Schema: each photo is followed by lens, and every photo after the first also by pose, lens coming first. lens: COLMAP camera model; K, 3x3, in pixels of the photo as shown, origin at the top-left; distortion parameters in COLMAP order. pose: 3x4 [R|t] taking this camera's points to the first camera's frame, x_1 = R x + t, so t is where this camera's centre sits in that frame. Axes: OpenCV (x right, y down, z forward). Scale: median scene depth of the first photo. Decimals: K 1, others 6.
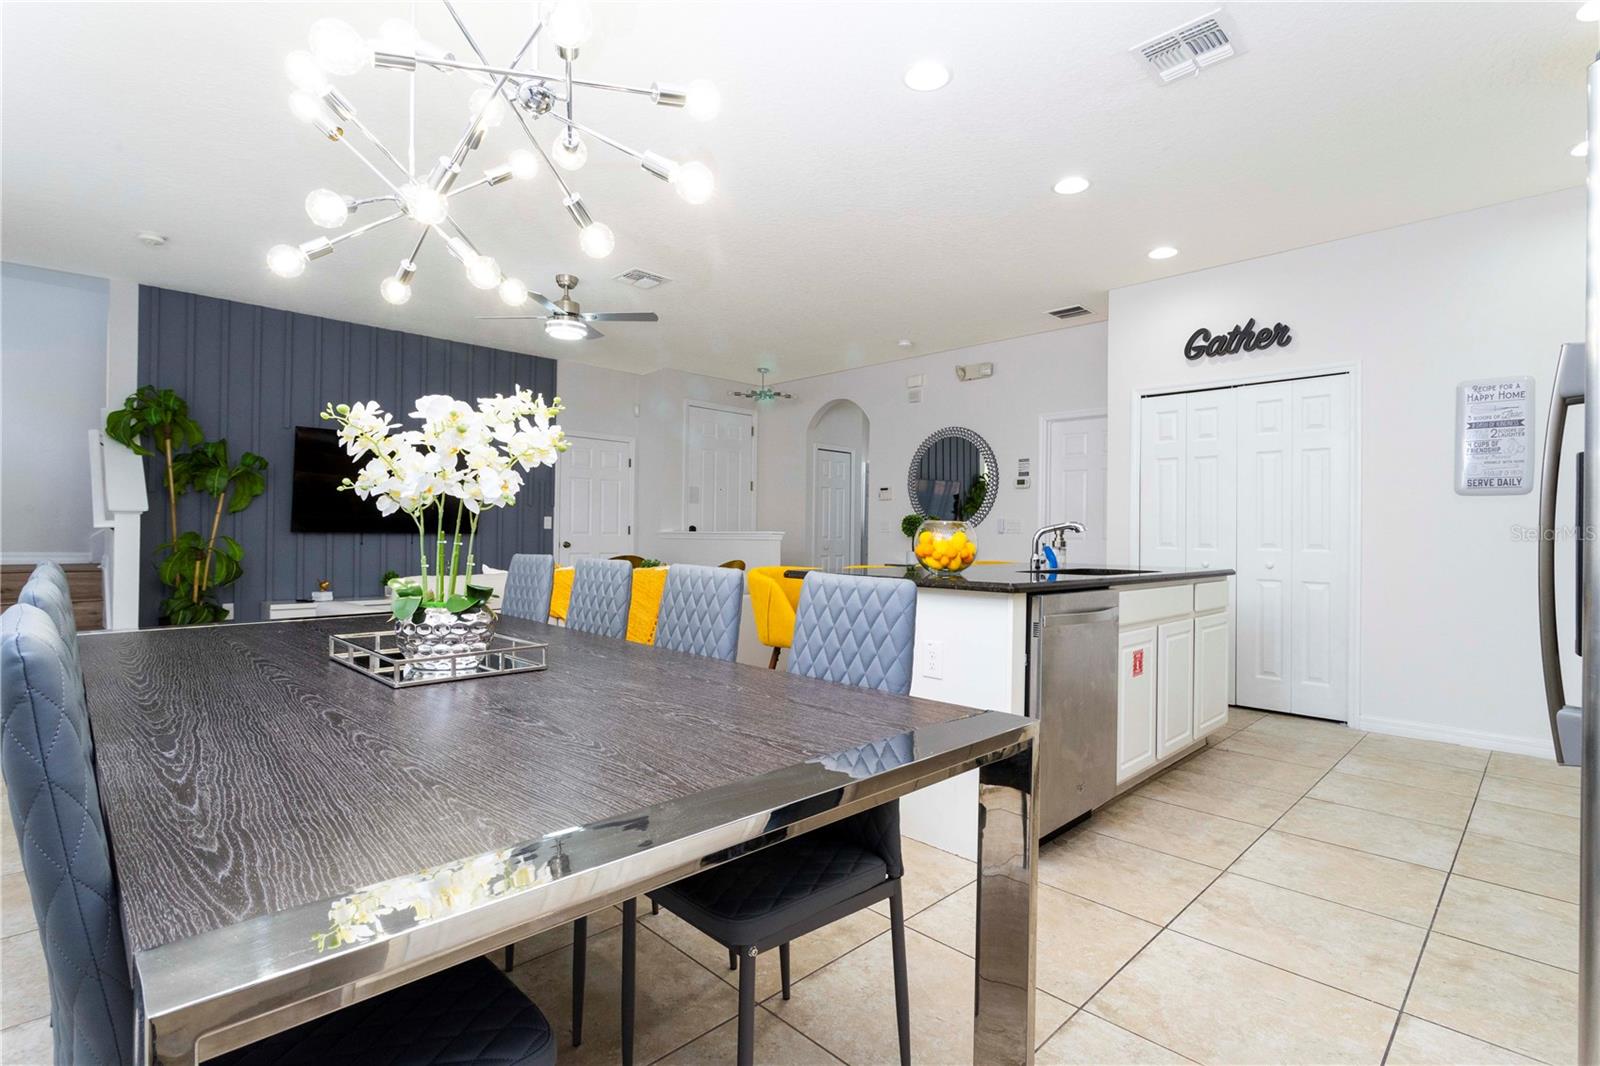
lens RADIAL K [[755.9, 0, 805.8], [0, 755.9, 529.8], [0, 0, 1]] dist [-0.006602, 0.003113]
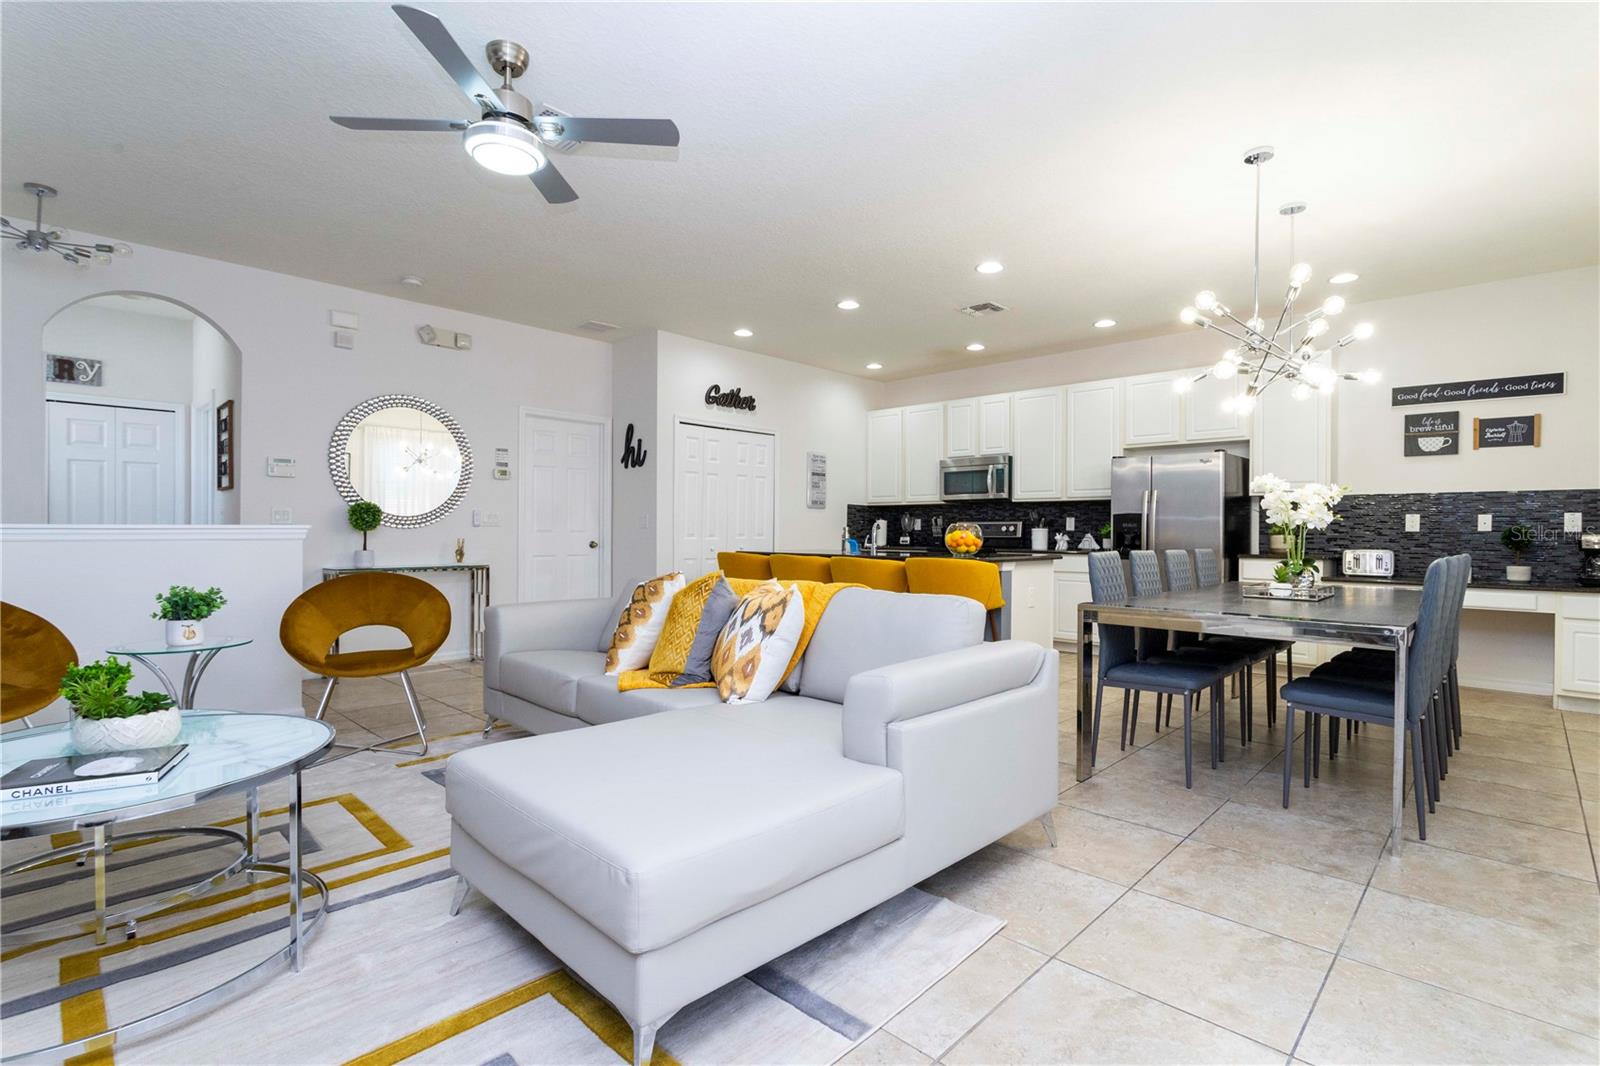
lens RADIAL K [[755.9, 0, 808.1], [0, 755.9, 530.3], [0, 0, 1]] dist [-0.006602, 0.003113]
pose [[-0.029327, -0.011365, 0.999505, -0.994137], [-0.012300, 0.999864, 0.011008, -0.008338], [-0.999494, -0.011971, -0.029463, 0.933225]]
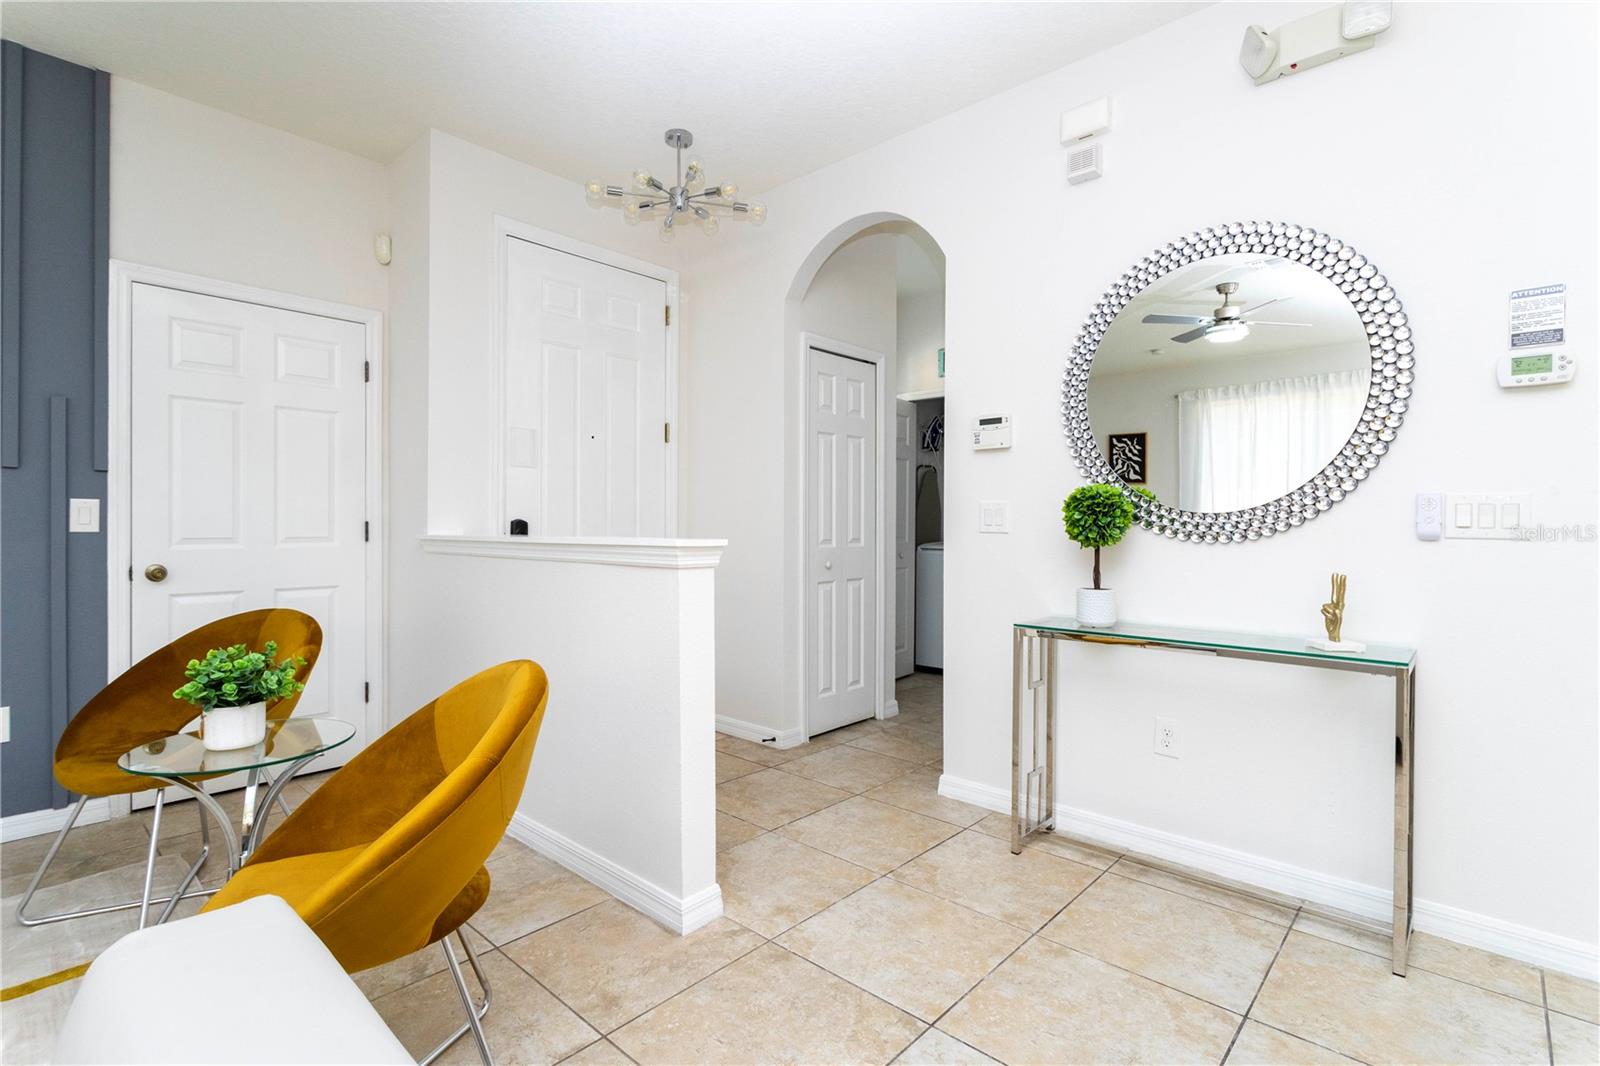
lens RADIAL K [[755.9, 0, 813.7], [0, 755.9, 527.1], [0, 0, 1]] dist [-0.006602, 0.003113]
pose [[0.998493, -0.010324, 0.053907, -0.014053], [0.009601, 0.999861, 0.013662, -0.009854], [-0.054041, -0.013123, 0.998452, 1.052081]]
